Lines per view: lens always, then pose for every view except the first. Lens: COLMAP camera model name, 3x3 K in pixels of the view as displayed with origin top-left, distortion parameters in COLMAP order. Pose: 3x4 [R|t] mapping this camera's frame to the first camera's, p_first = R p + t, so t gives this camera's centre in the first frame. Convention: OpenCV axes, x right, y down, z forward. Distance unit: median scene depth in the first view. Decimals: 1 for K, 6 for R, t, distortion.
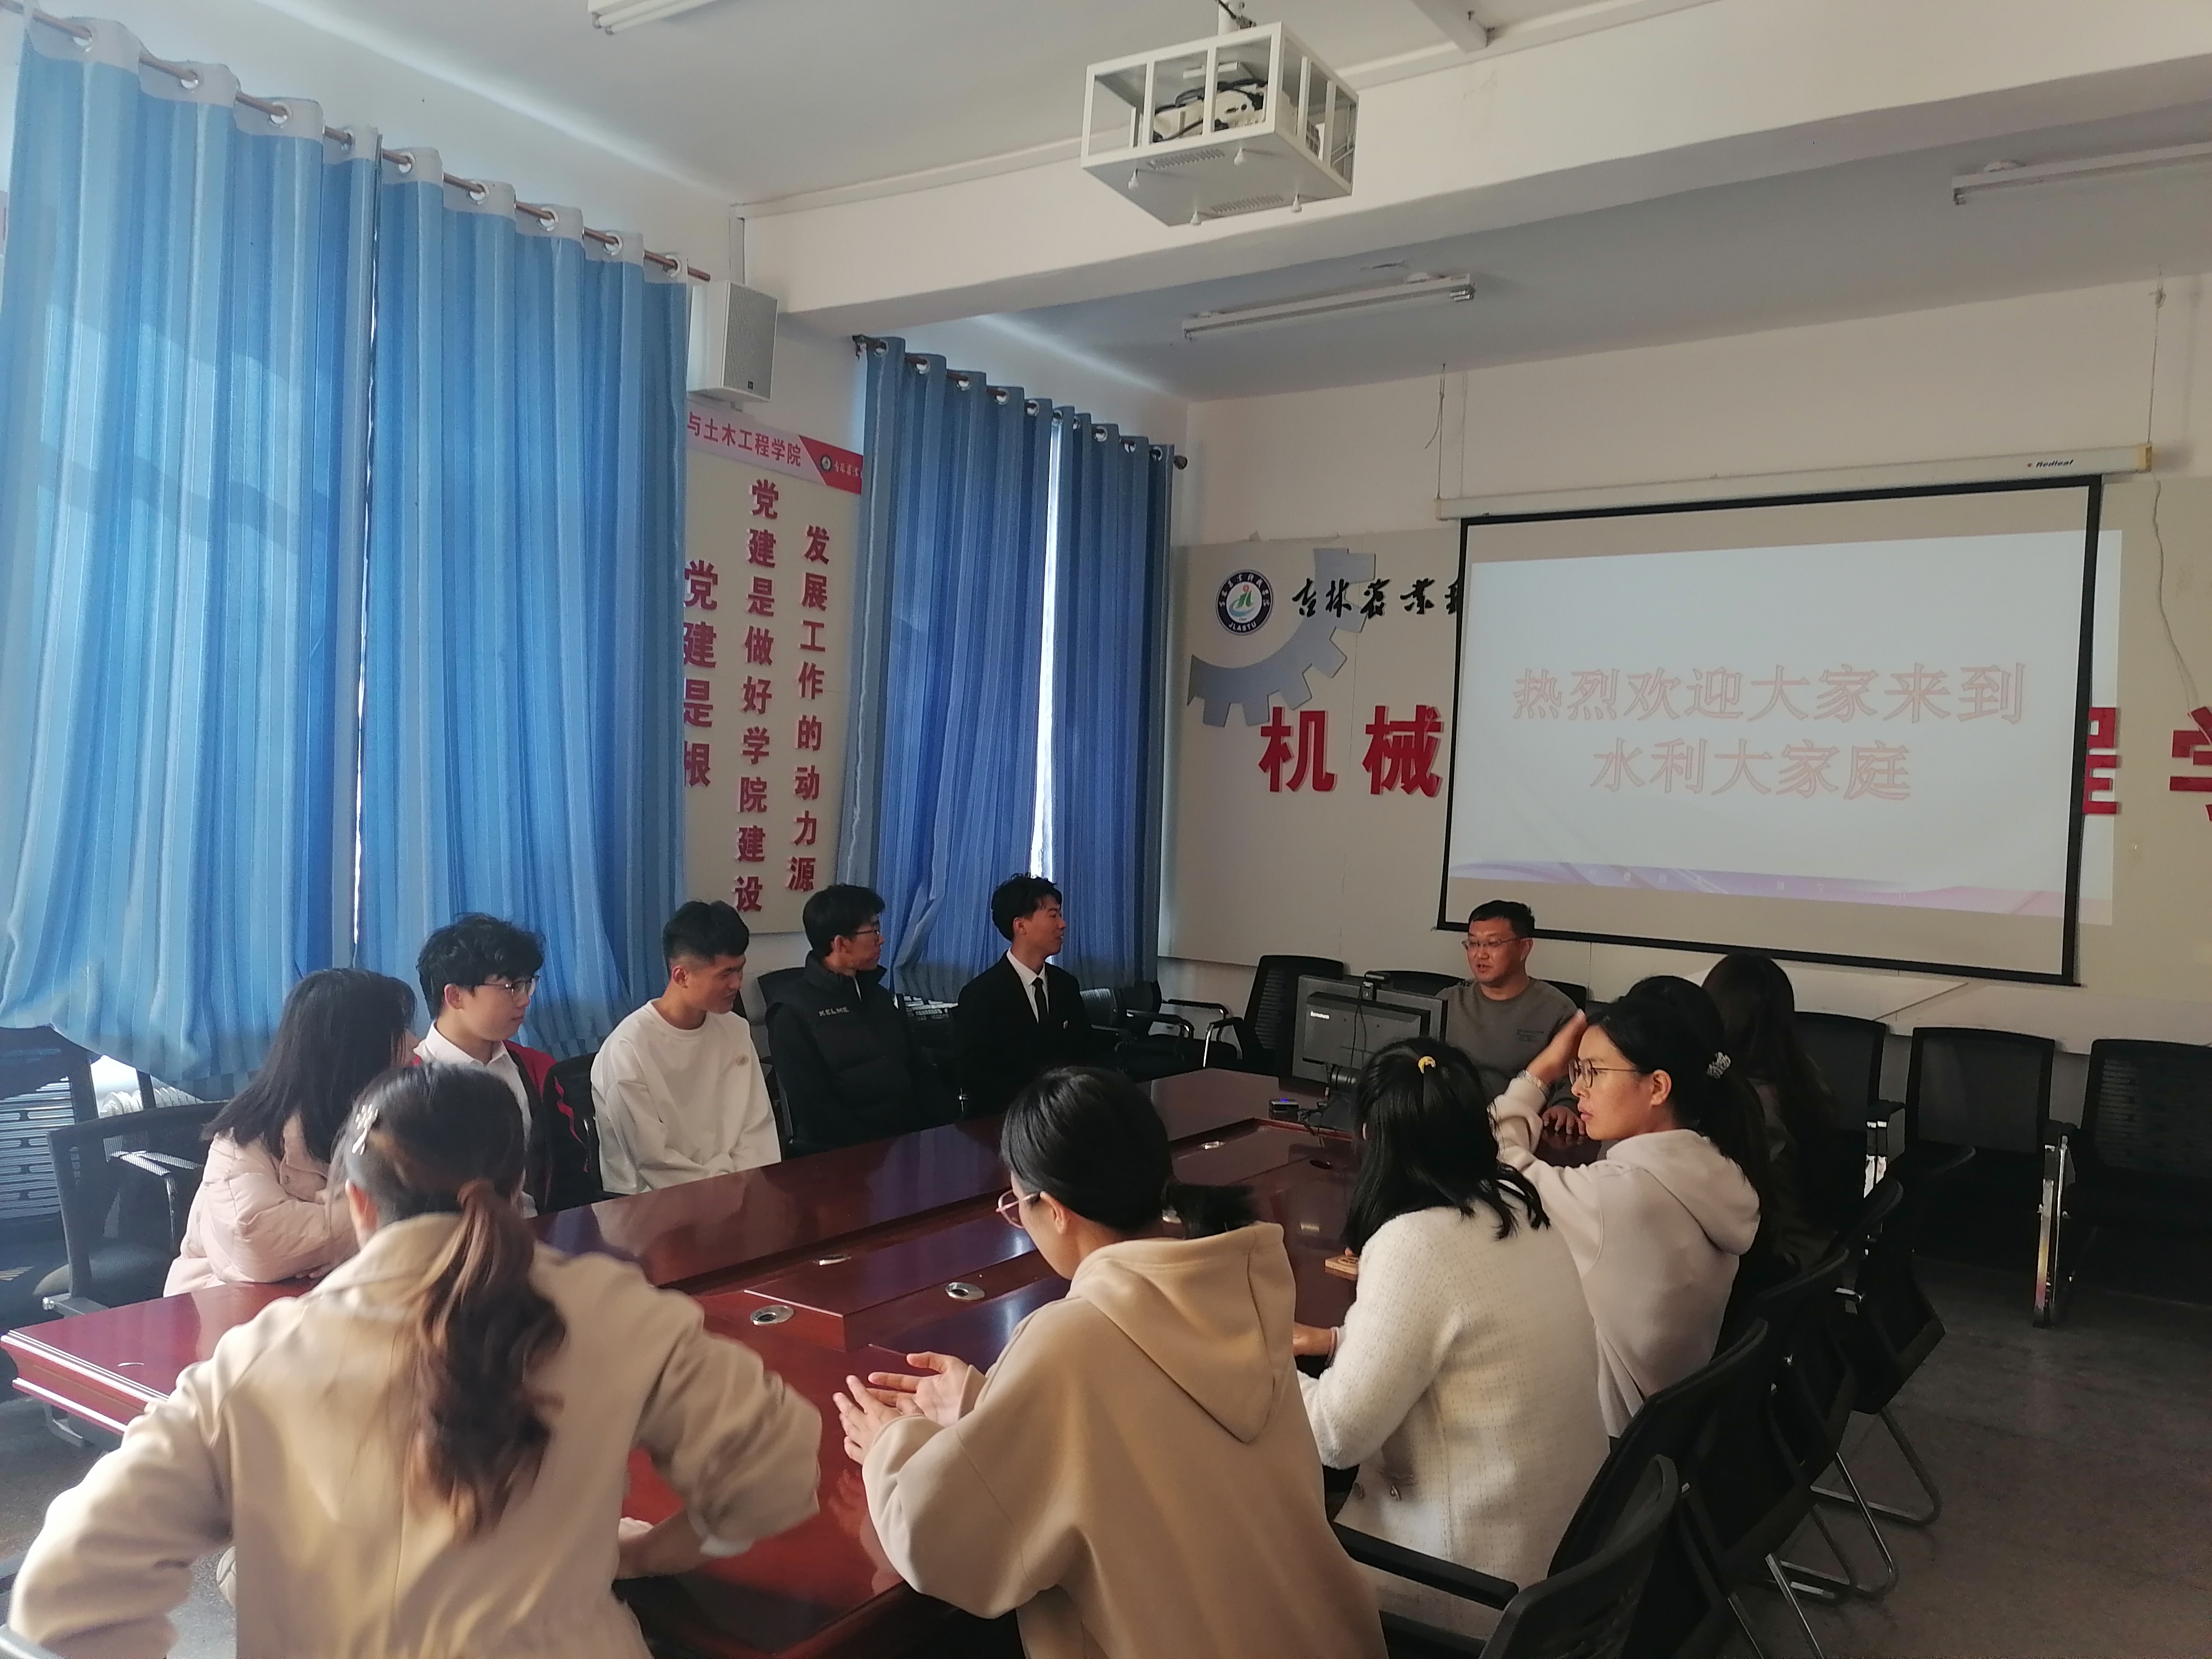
lens RADIAL K [[1644.7, 0, 1106.0], [0, 1644.7, 829.5], [0, 0, 1]] dist [0.111002, -0.146578]
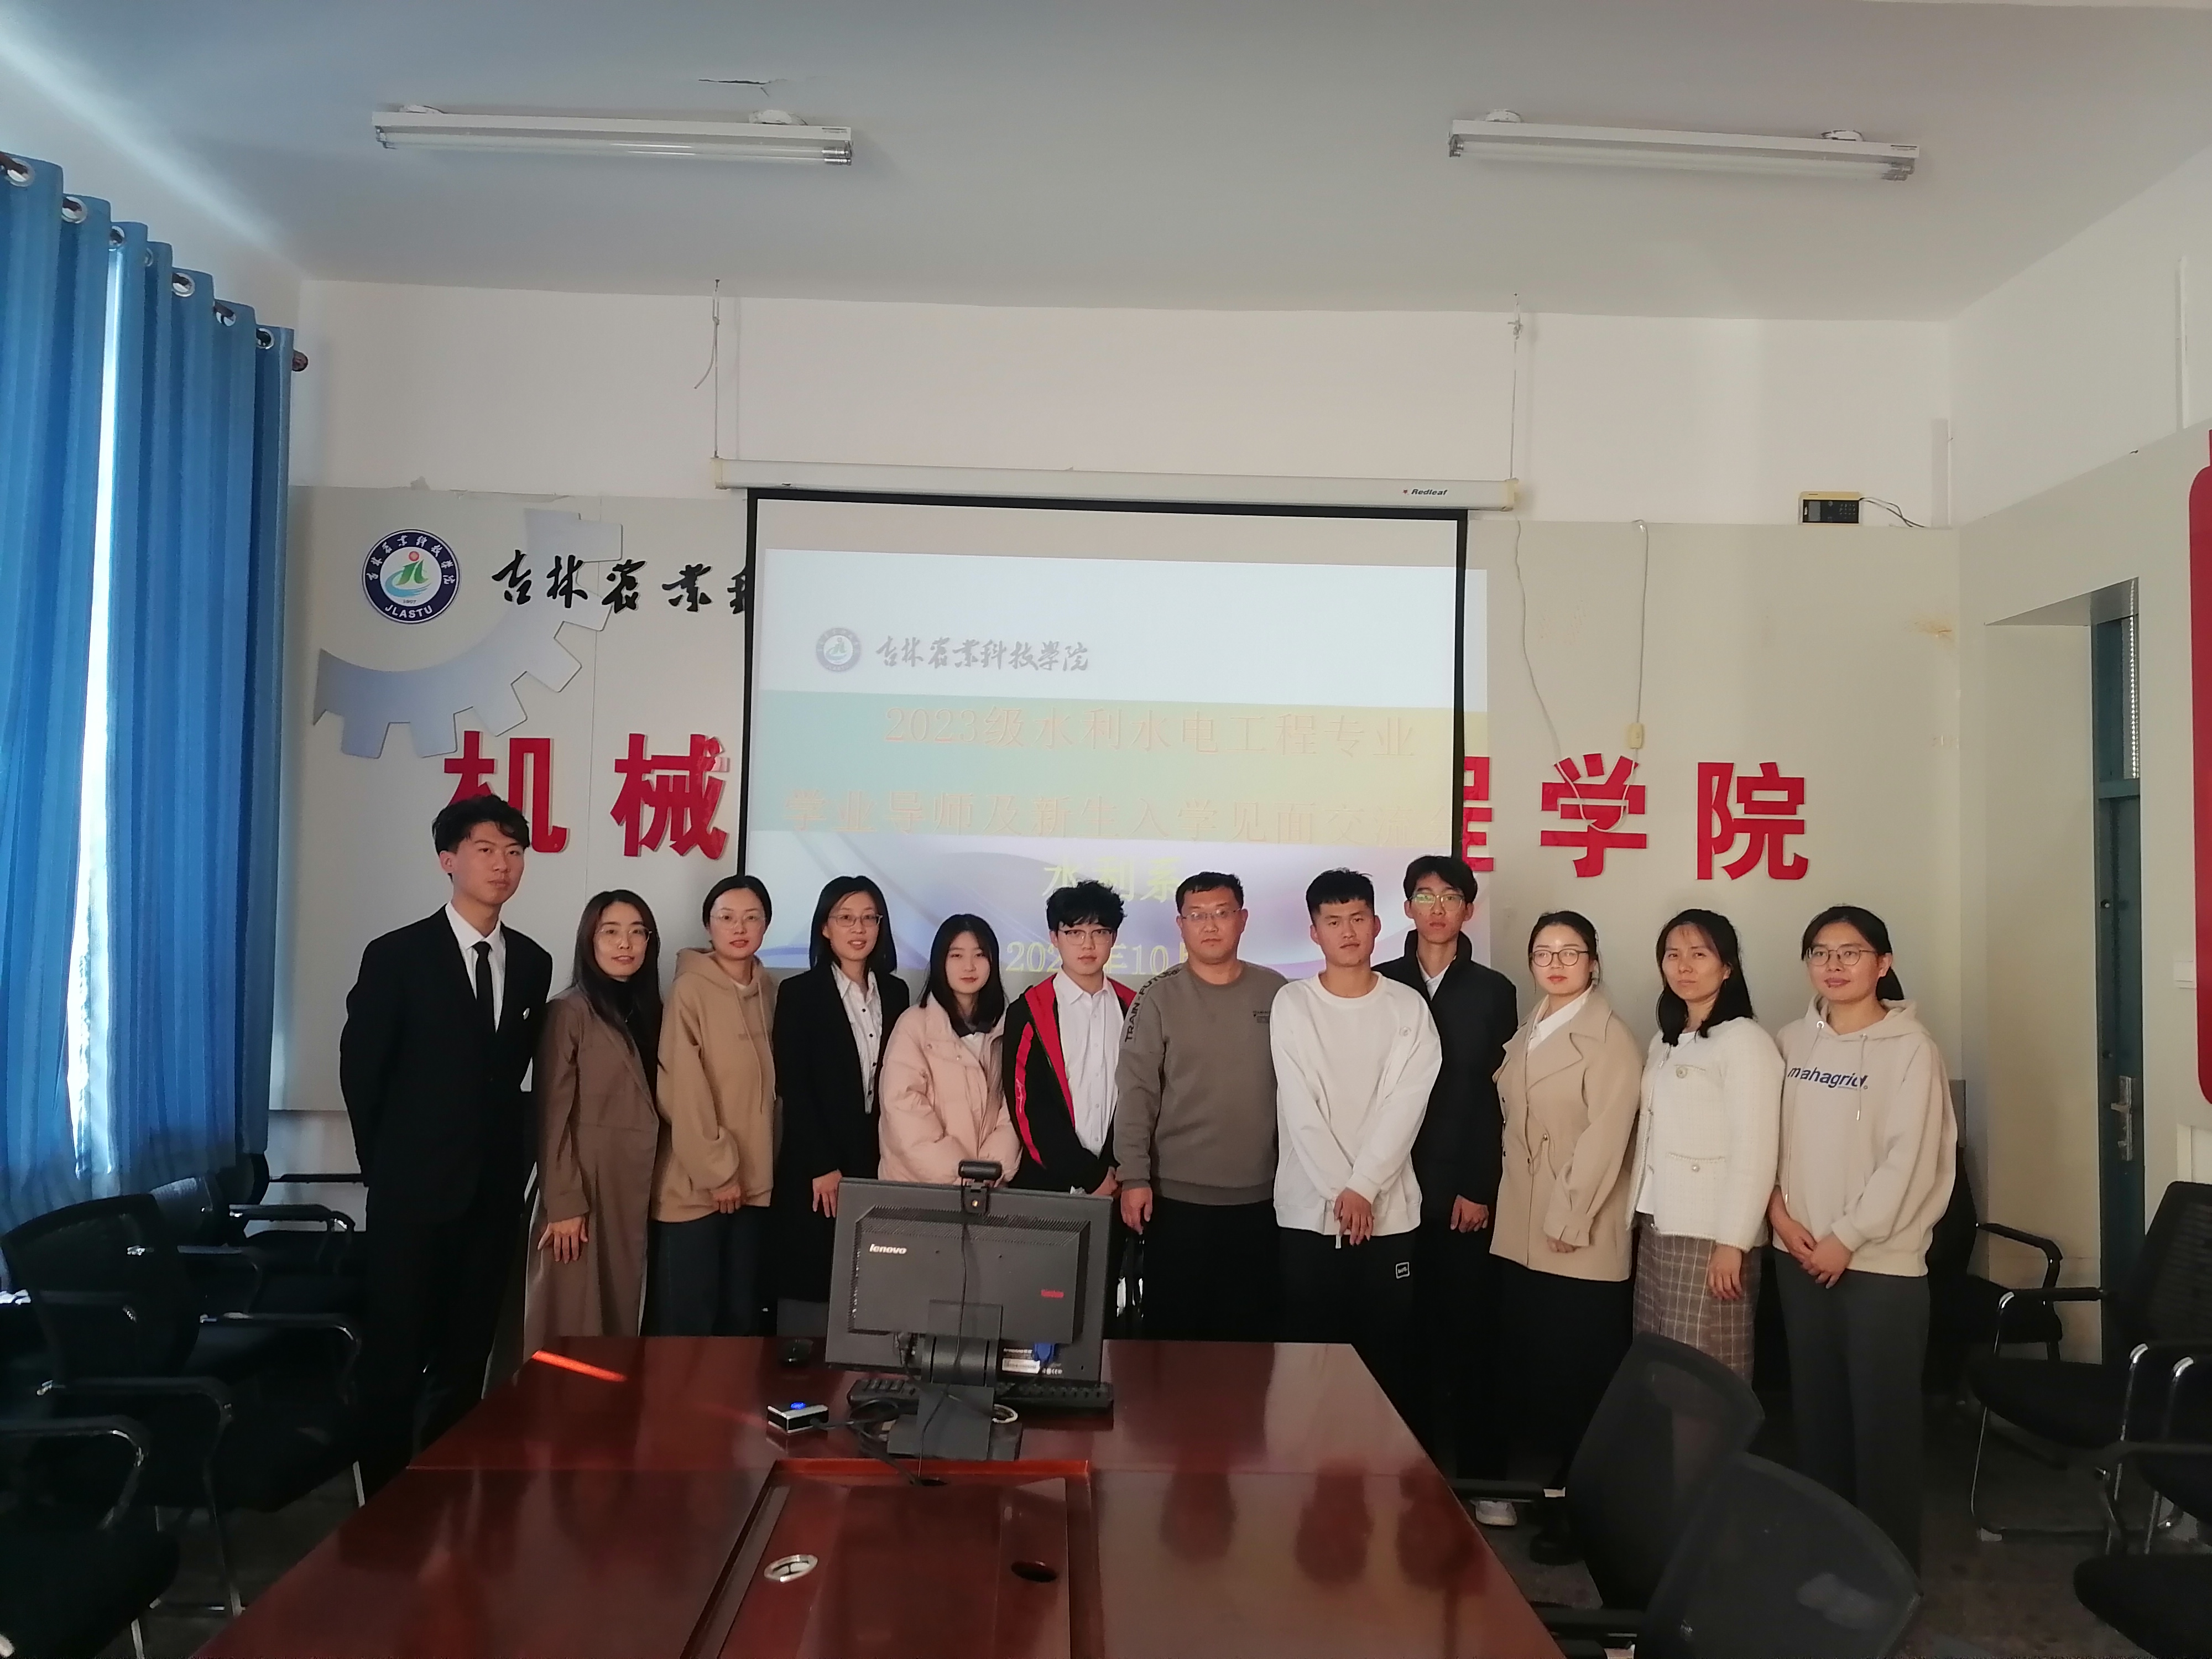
lens RADIAL K [[1644.7, 0, 1106.0], [0, 1644.7, 829.5], [0, 0, 1]] dist [0.111002, -0.146578]
pose [[0.818466, -0.000312, 0.574555, -0.097018], [0.020462, 0.999381, -0.028606, -0.009509], [-0.574190, 0.035170, 0.817966, 0.340565]]
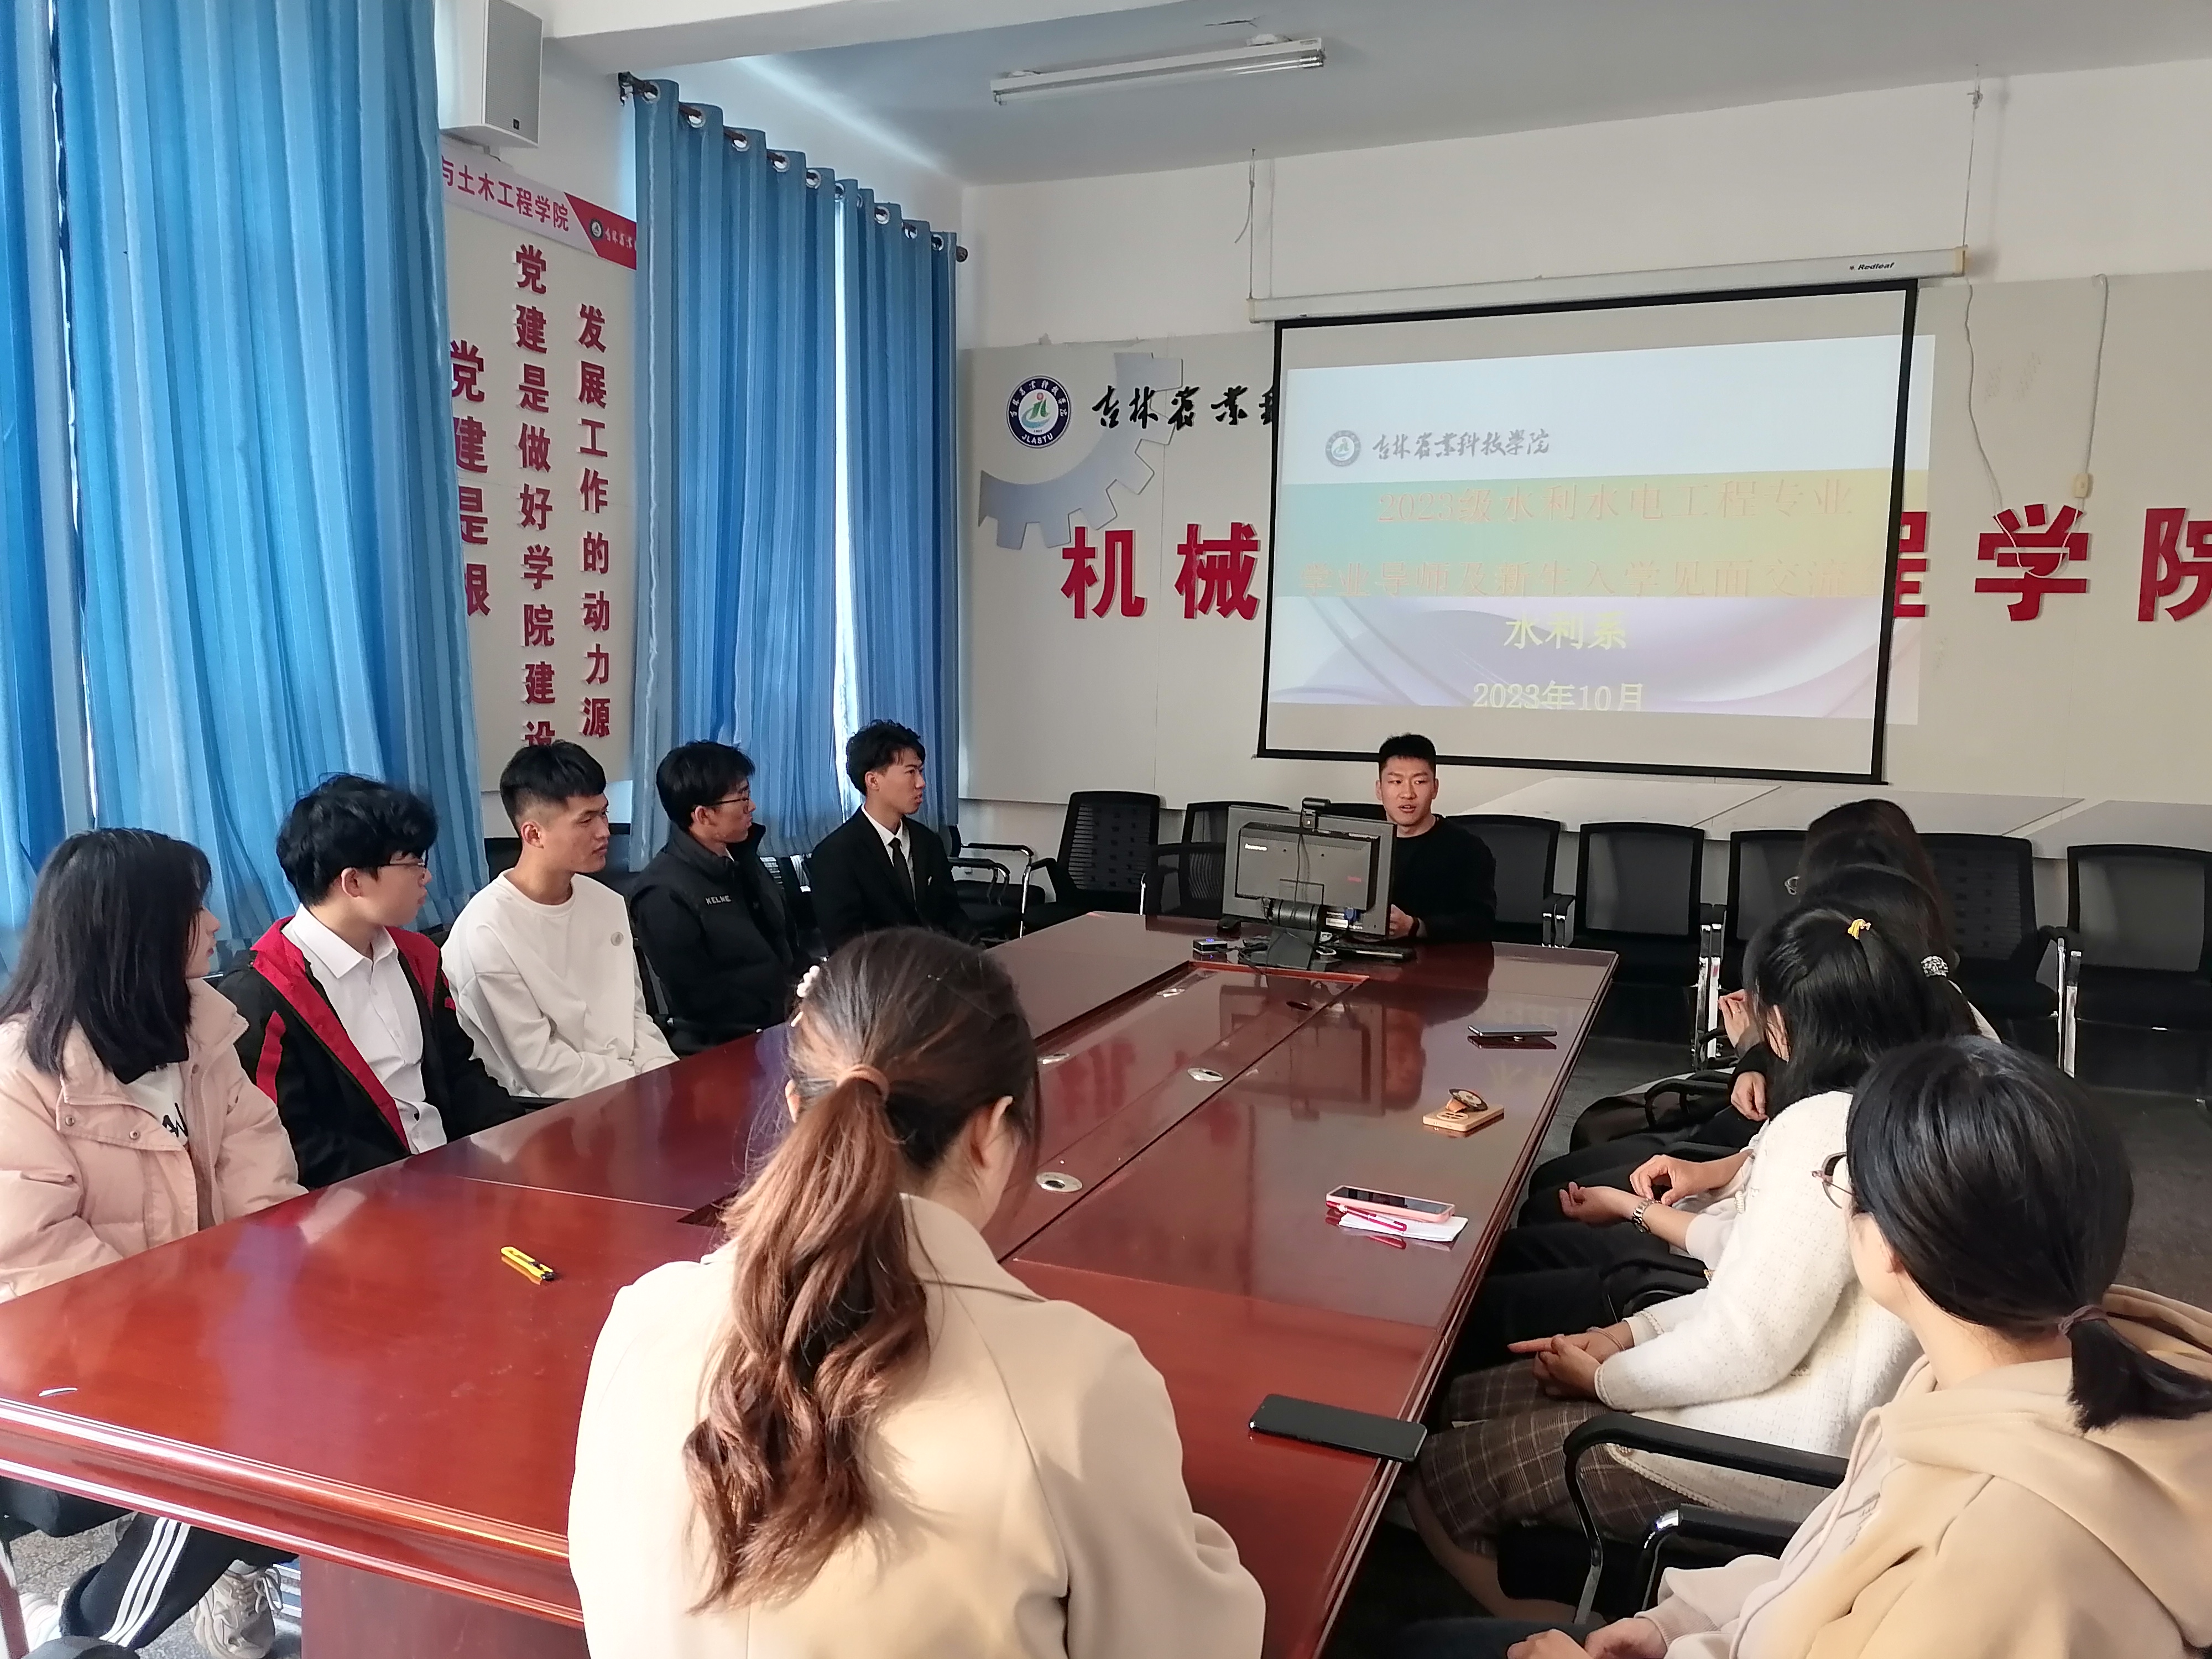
lens RADIAL K [[1644.7, 0, 1106.0], [0, 1644.7, 829.5], [0, 0, 1]] dist [0.111002, -0.146578]
pose [[0.977453, -0.045368, 0.206222, -0.101188], [0.025710, 0.994950, 0.097026, 0.007601], [-0.209582, -0.089536, 0.973683, 0.082635]]
